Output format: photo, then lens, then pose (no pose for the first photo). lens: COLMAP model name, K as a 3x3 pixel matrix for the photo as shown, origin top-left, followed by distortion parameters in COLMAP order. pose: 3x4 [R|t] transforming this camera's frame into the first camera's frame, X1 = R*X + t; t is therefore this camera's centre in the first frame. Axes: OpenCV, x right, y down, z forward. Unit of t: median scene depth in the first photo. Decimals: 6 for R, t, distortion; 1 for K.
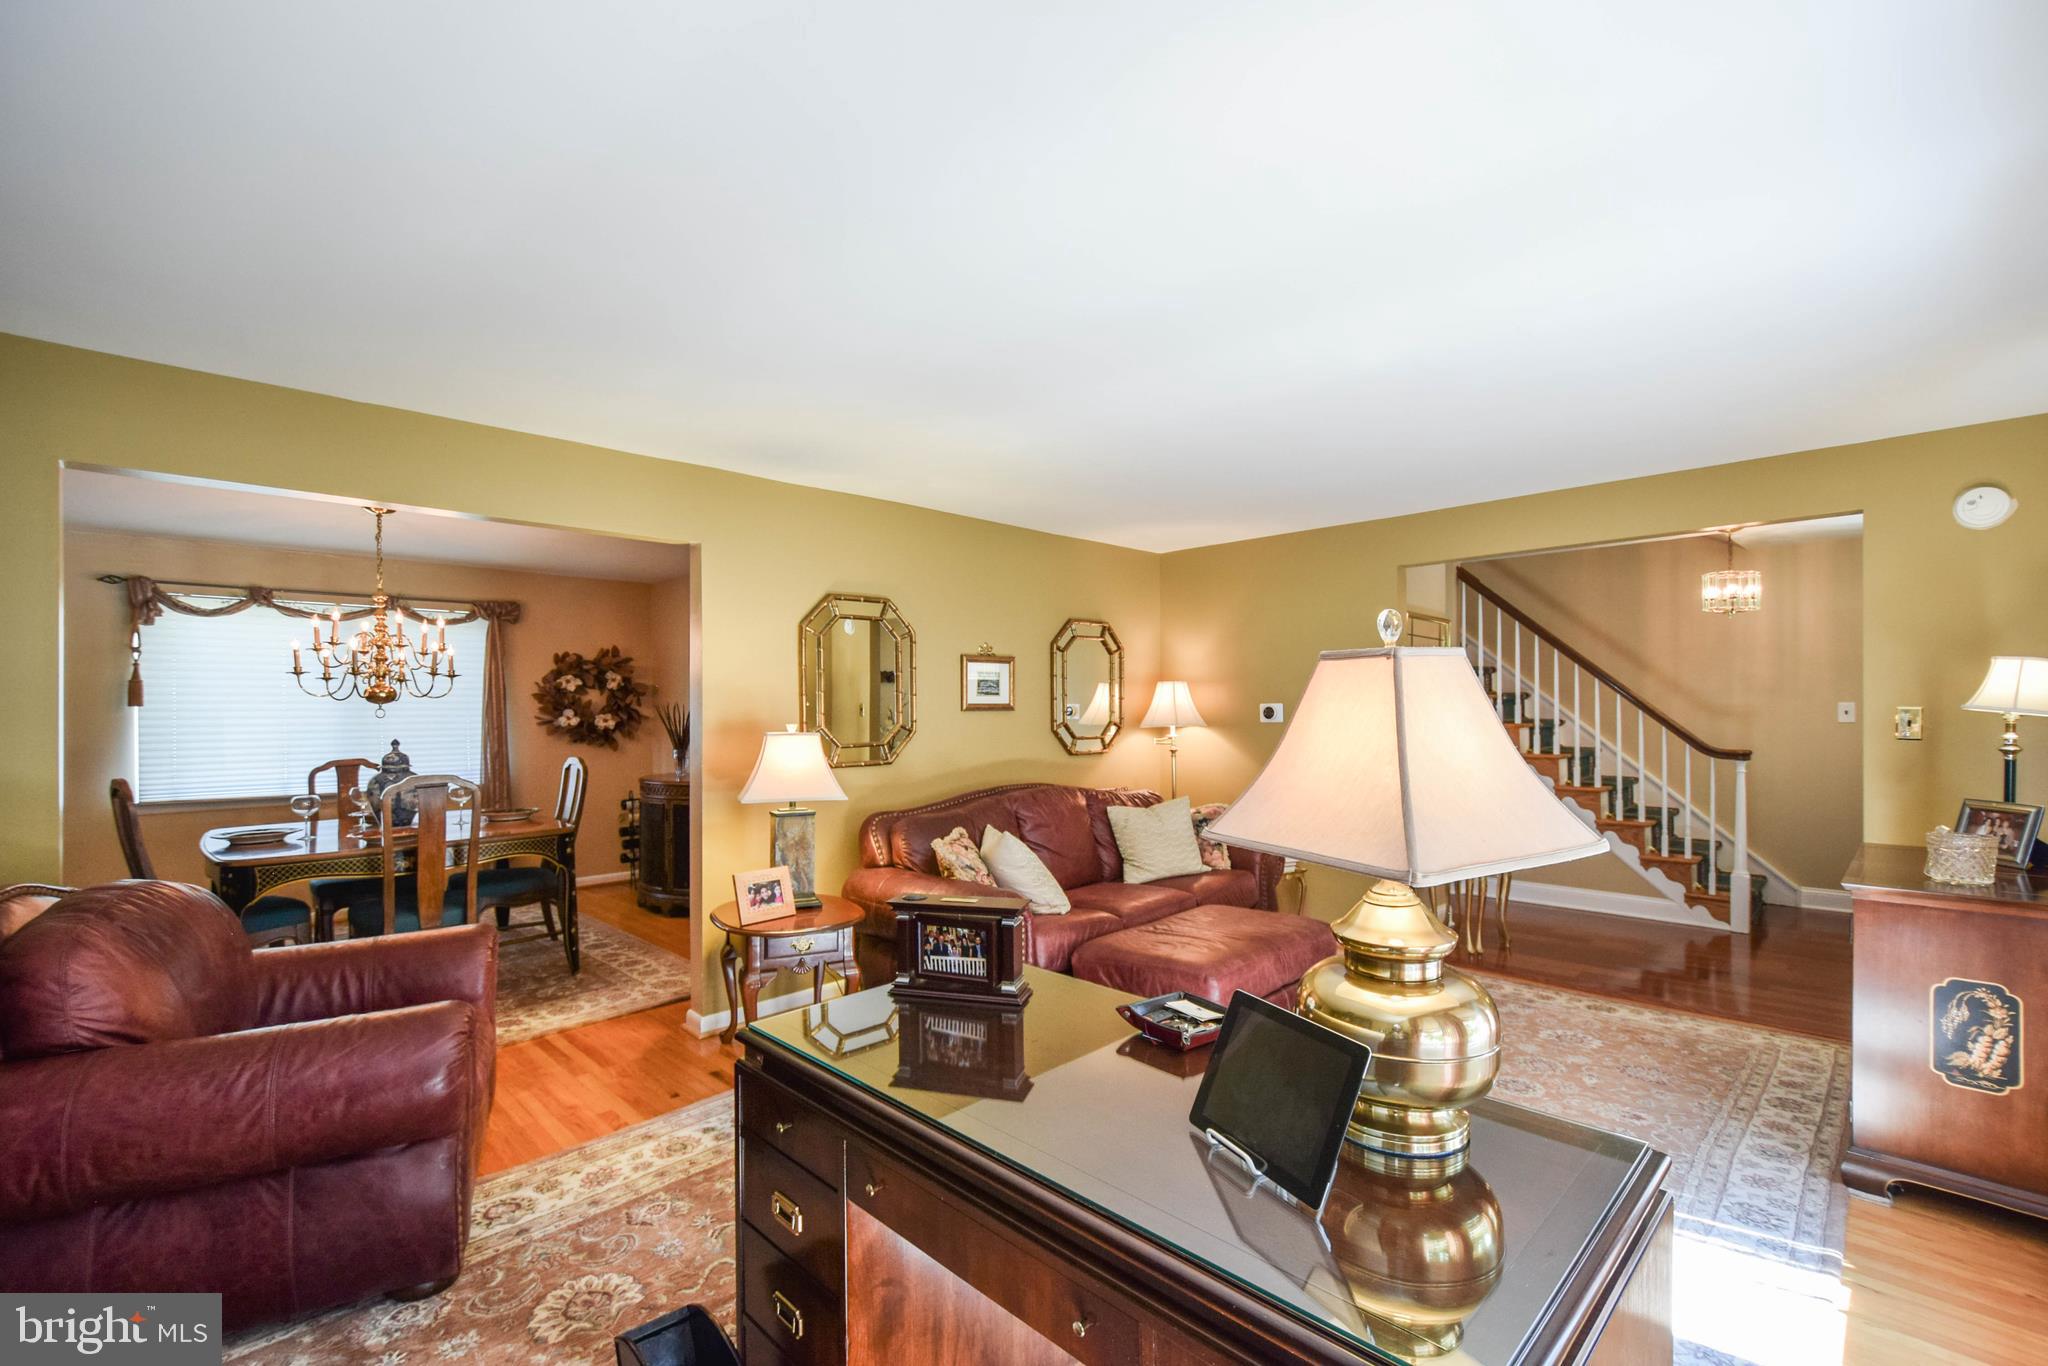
lens RADIAL K [[890.3, 0, 1025.4], [0, 890.3, 708.4], [0, 0, 1]] dist [0.019945, -0.014392]
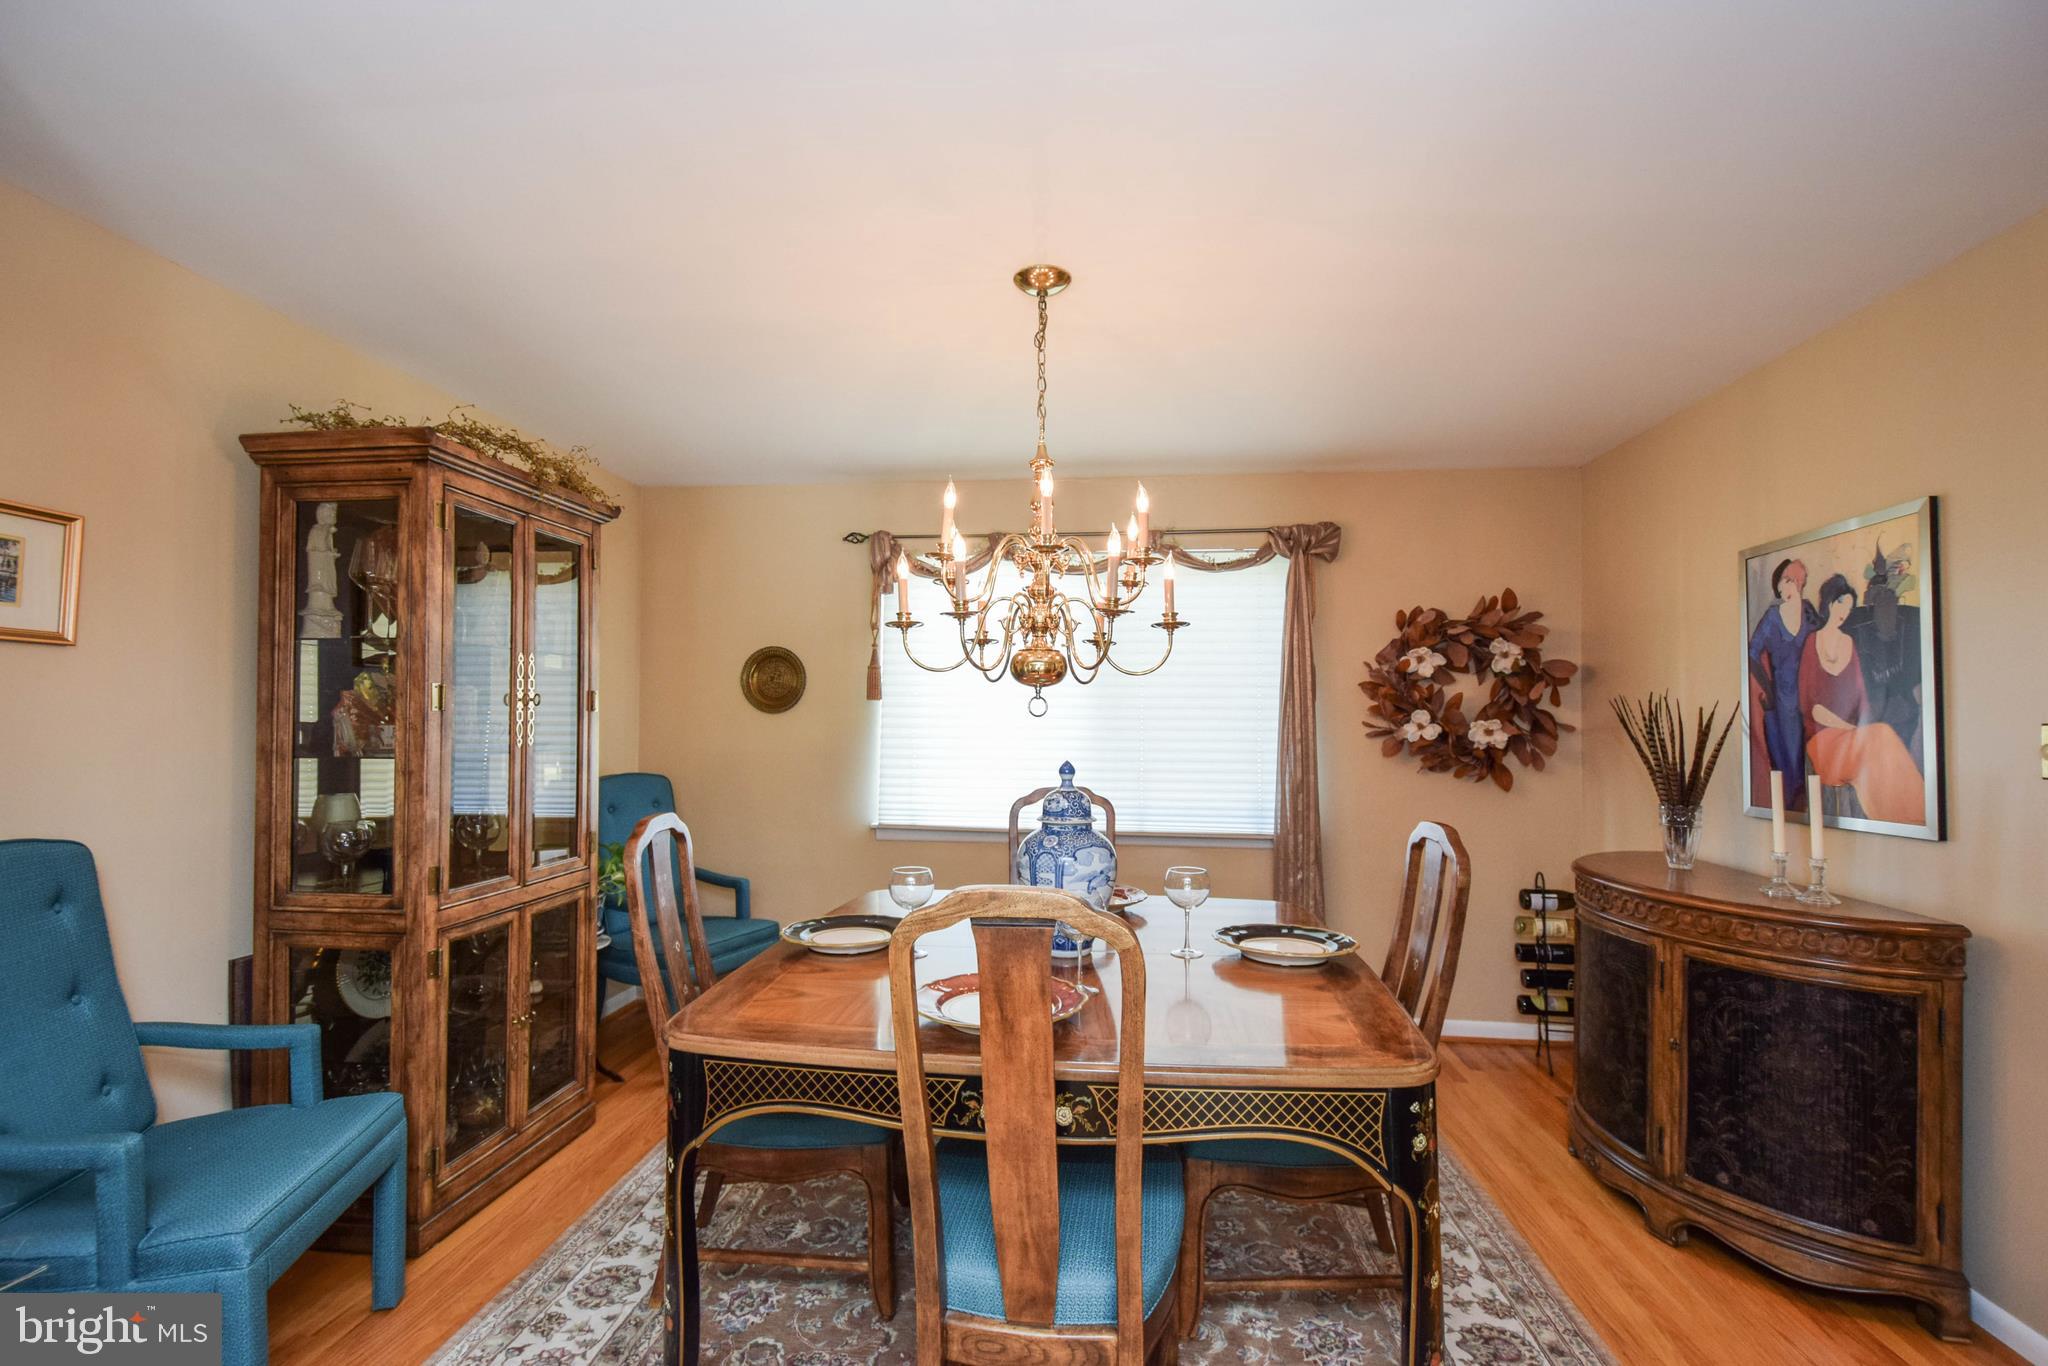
lens RADIAL K [[890.3, 0, 1025.4], [0, 890.3, 708.4], [0, 0, 1]] dist [0.019945, -0.014392]
pose [[0.630332, 0.002538, -0.776322, -0.236781], [-0.012487, 0.999898, -0.006869, 0.006705], [0.776226, 0.014024, 0.630299, 0.463249]]
